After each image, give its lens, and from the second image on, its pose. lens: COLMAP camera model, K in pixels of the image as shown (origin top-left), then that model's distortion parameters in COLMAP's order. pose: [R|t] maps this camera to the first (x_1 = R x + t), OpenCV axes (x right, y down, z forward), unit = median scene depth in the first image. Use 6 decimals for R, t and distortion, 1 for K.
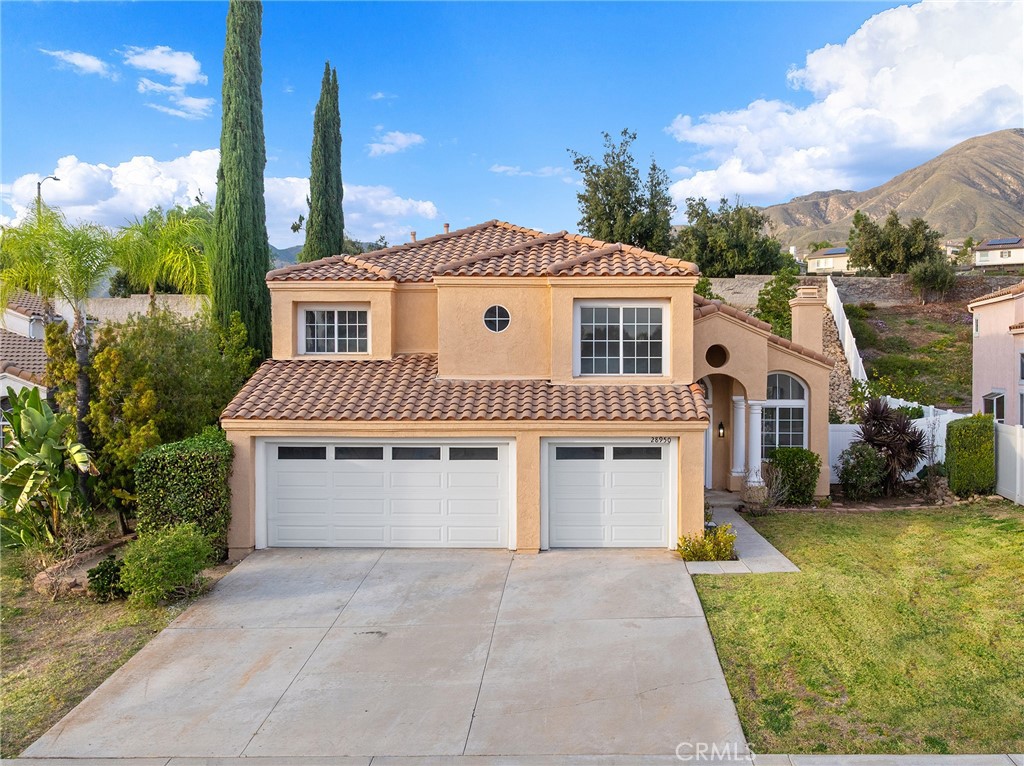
lens RADIAL K [[914.0, 0, 567.3], [0, 914.0, 369.2], [0, 0, 1]] dist [-0.037898, 0.001942]
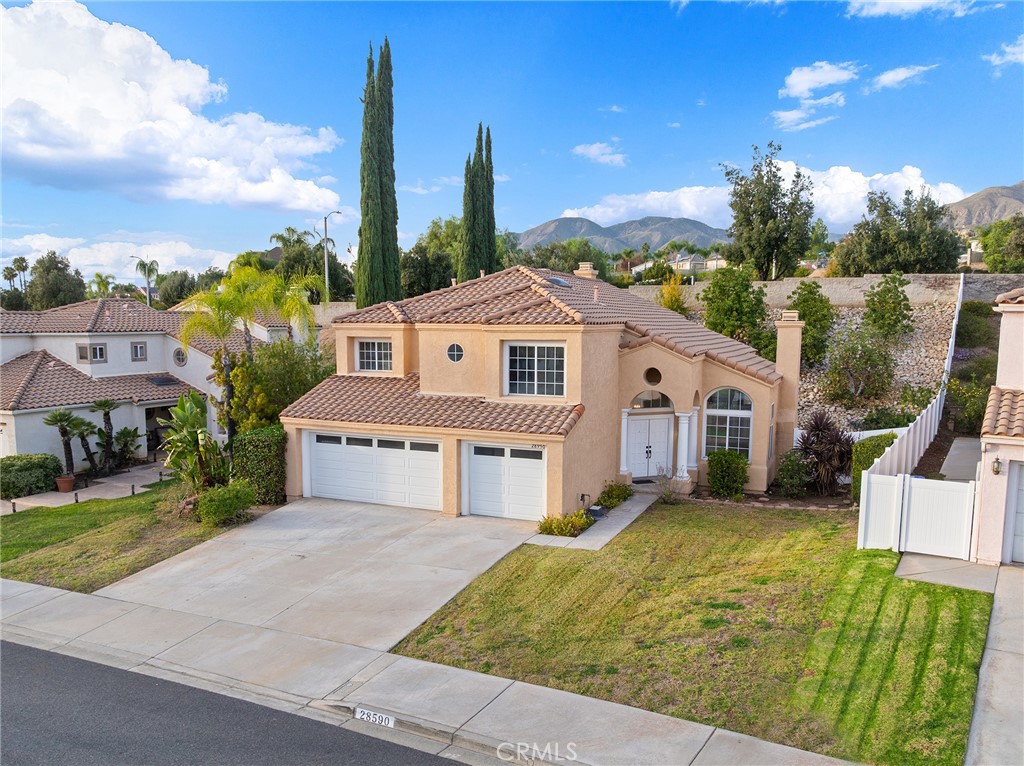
lens RADIAL K [[804.9, 0, 514.2], [0, 804.9, 419.8], [0, 0, 1]] dist [-0.035811, -0.005089]
pose [[0.914377, 0.051407, -0.401586, 0.517127], [-0.007216, 0.993818, 0.110789, -0.090742], [0.404799, -0.098405, 0.909095, -0.115831]]
